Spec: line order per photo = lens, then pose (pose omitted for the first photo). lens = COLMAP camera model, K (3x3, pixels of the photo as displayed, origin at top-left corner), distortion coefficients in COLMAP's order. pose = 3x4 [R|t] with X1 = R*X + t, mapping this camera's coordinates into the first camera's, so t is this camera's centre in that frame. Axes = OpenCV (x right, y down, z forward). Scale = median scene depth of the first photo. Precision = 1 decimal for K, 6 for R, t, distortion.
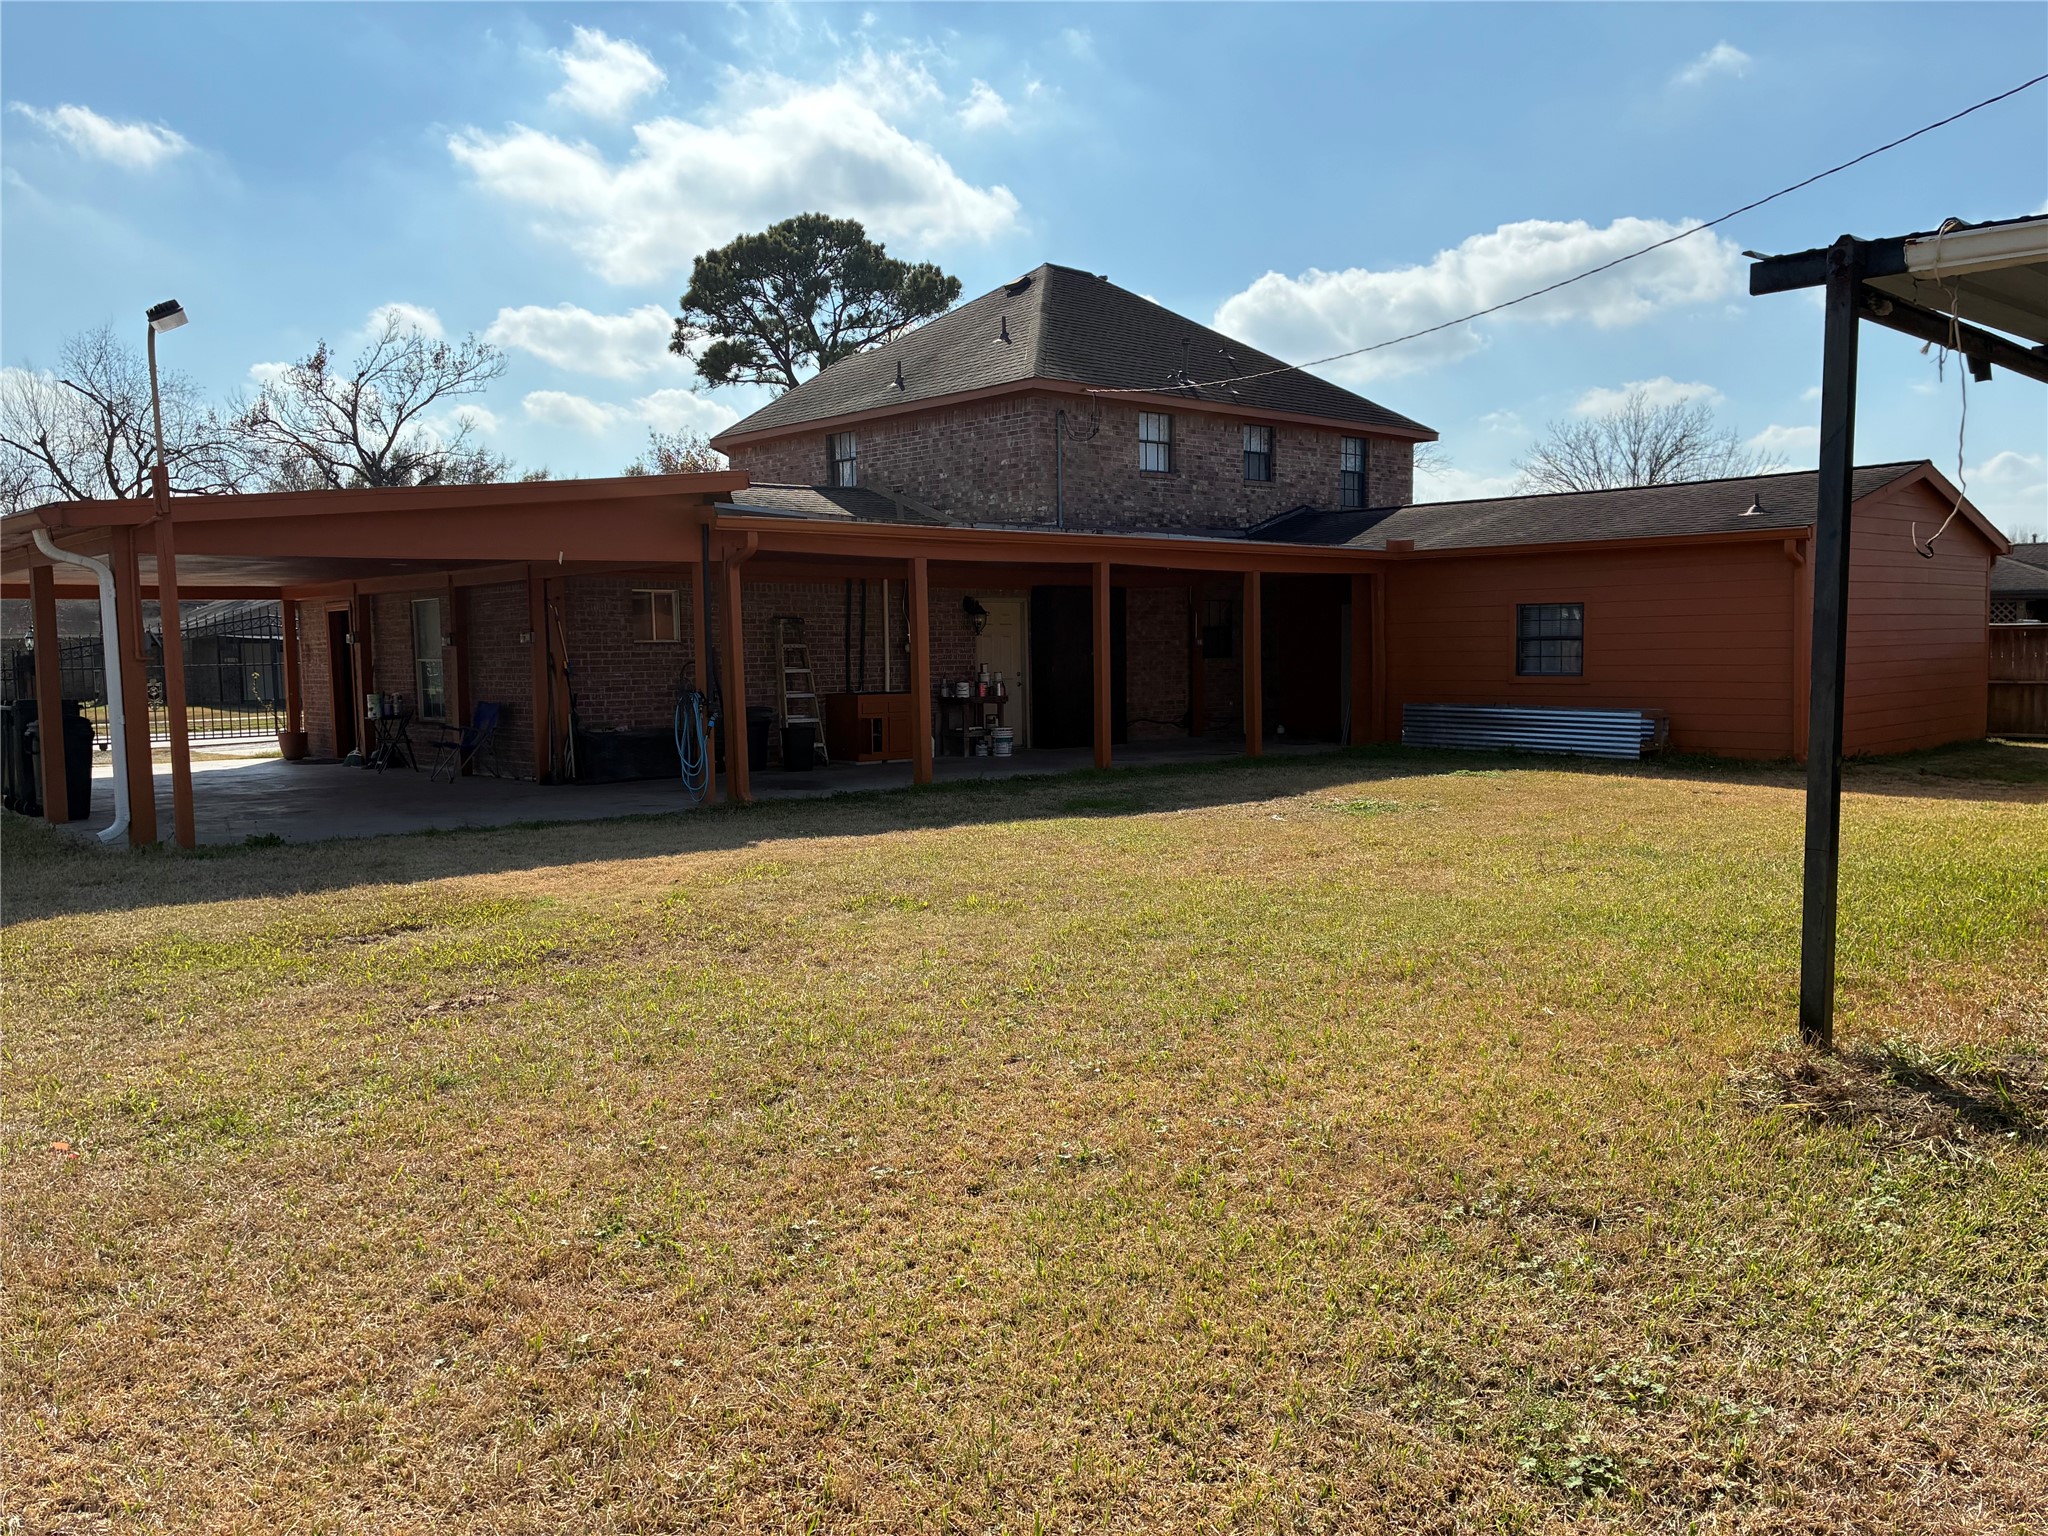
lens RADIAL K [[1547.2, 0, 1024.0], [0, 1547.2, 768.0], [0, 0, 1]] dist [0.043272, -0.038441]
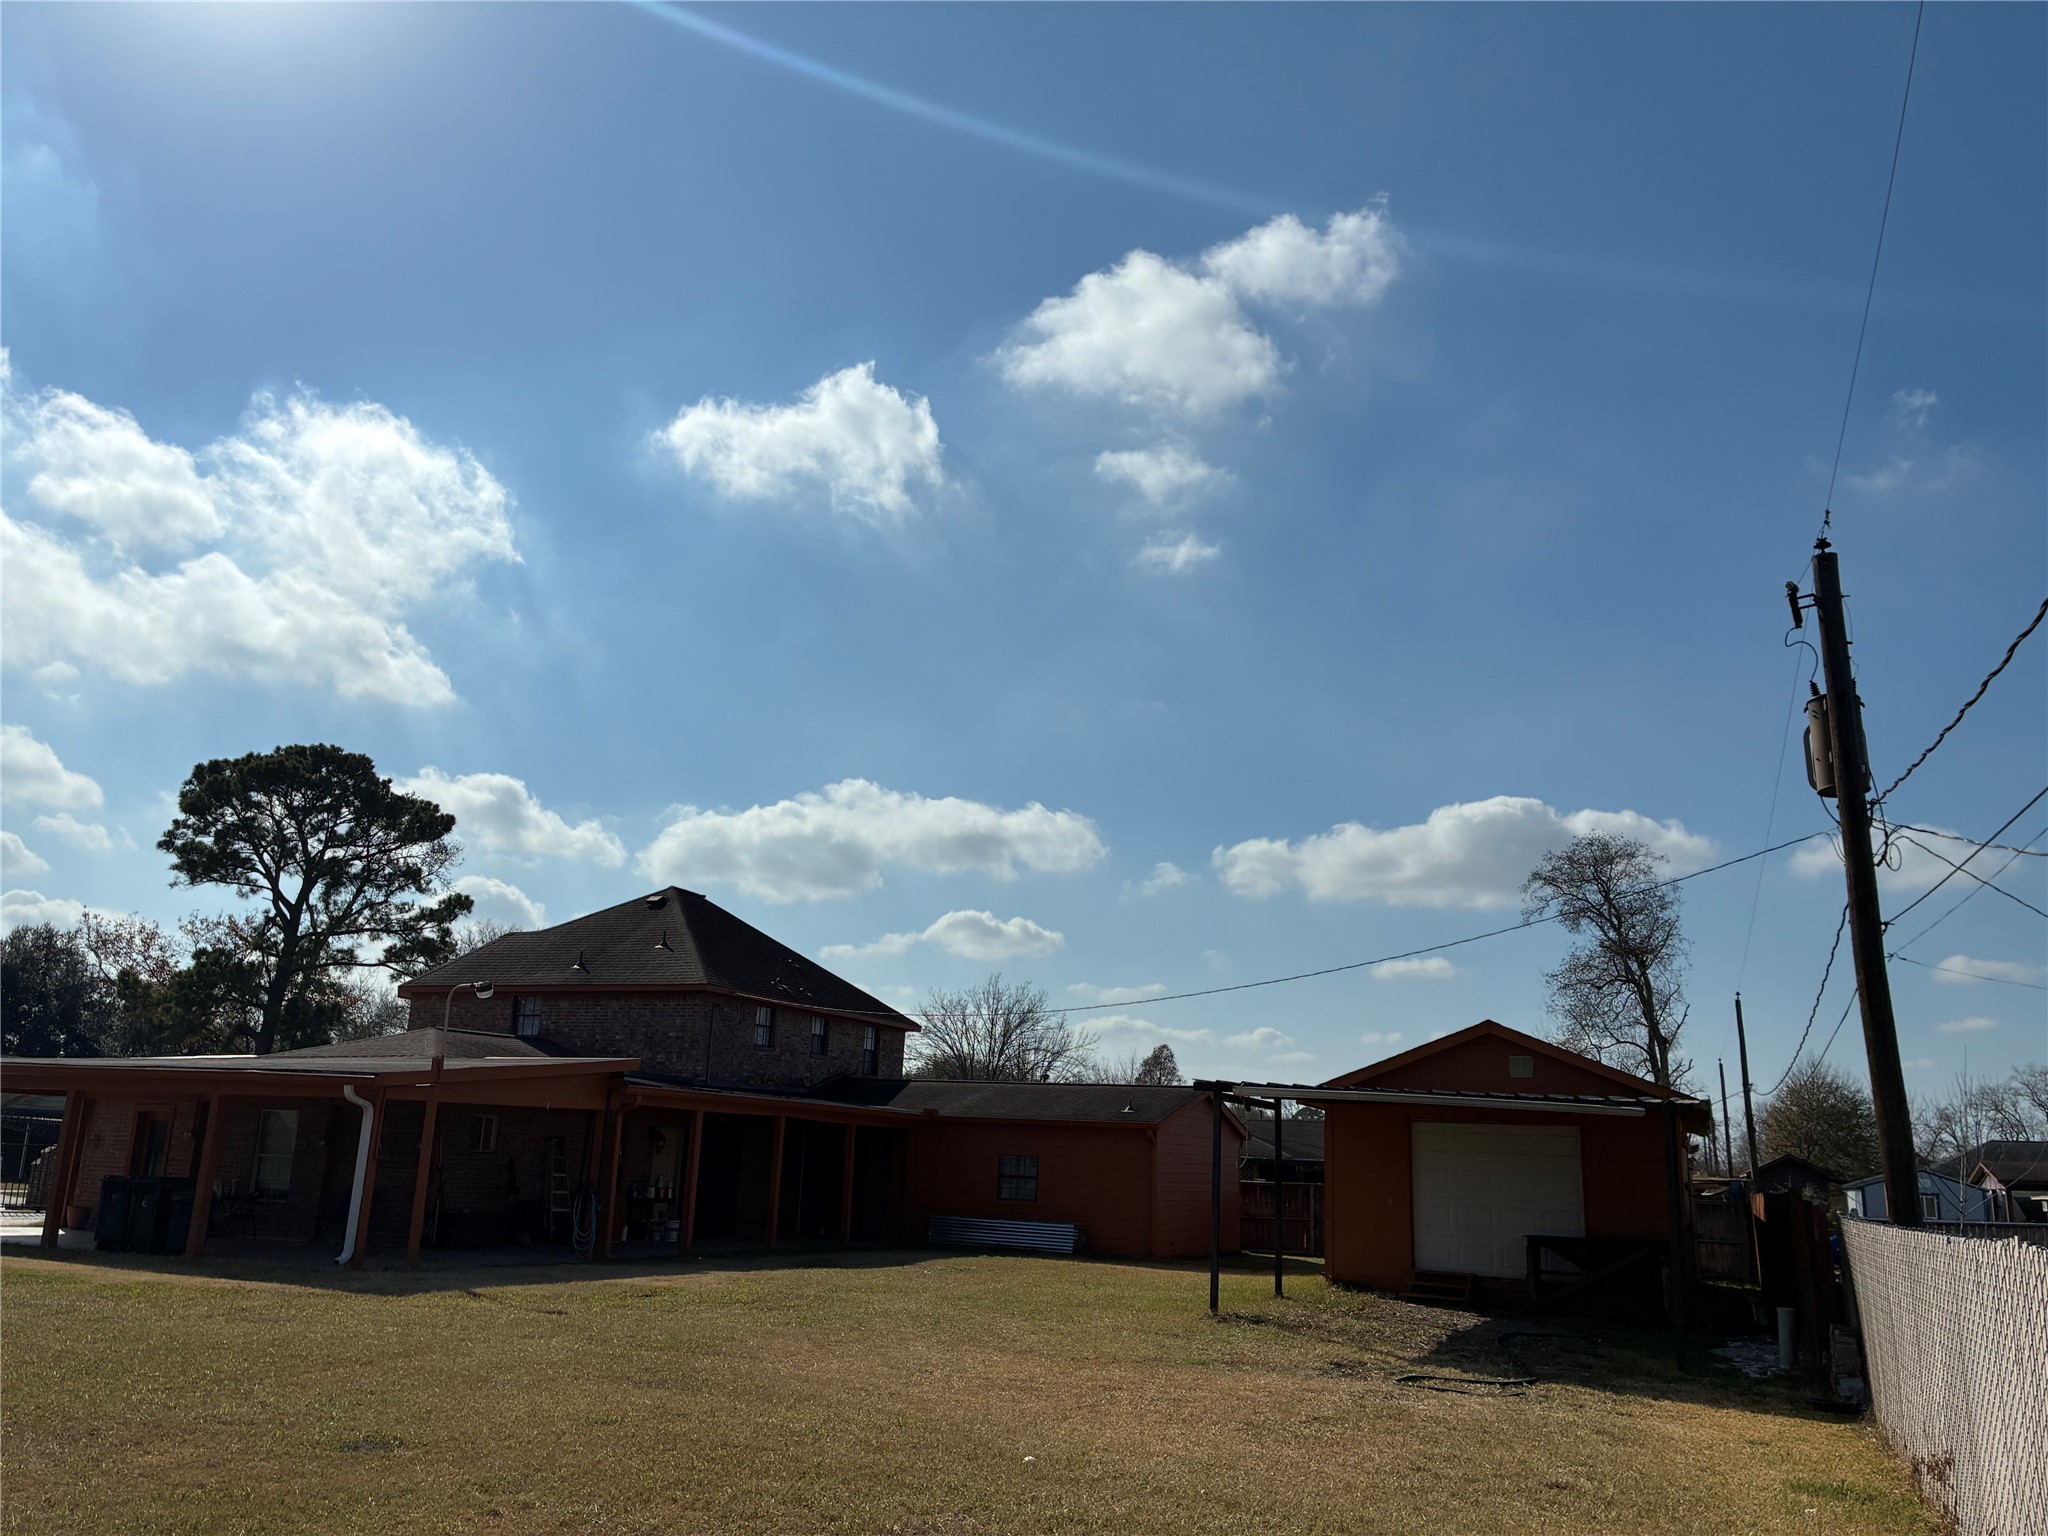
lens RADIAL K [[1547.2, 0, 1024.0], [0, 1547.2, 768.0], [0, 0, 1]] dist [0.043272, -0.038441]
pose [[0.910195, 0.150776, 0.385761, -0.273519], [-0.019442, 0.945912, -0.323839, 0.030454], [-0.413723, 0.287257, 0.863896, -0.423743]]
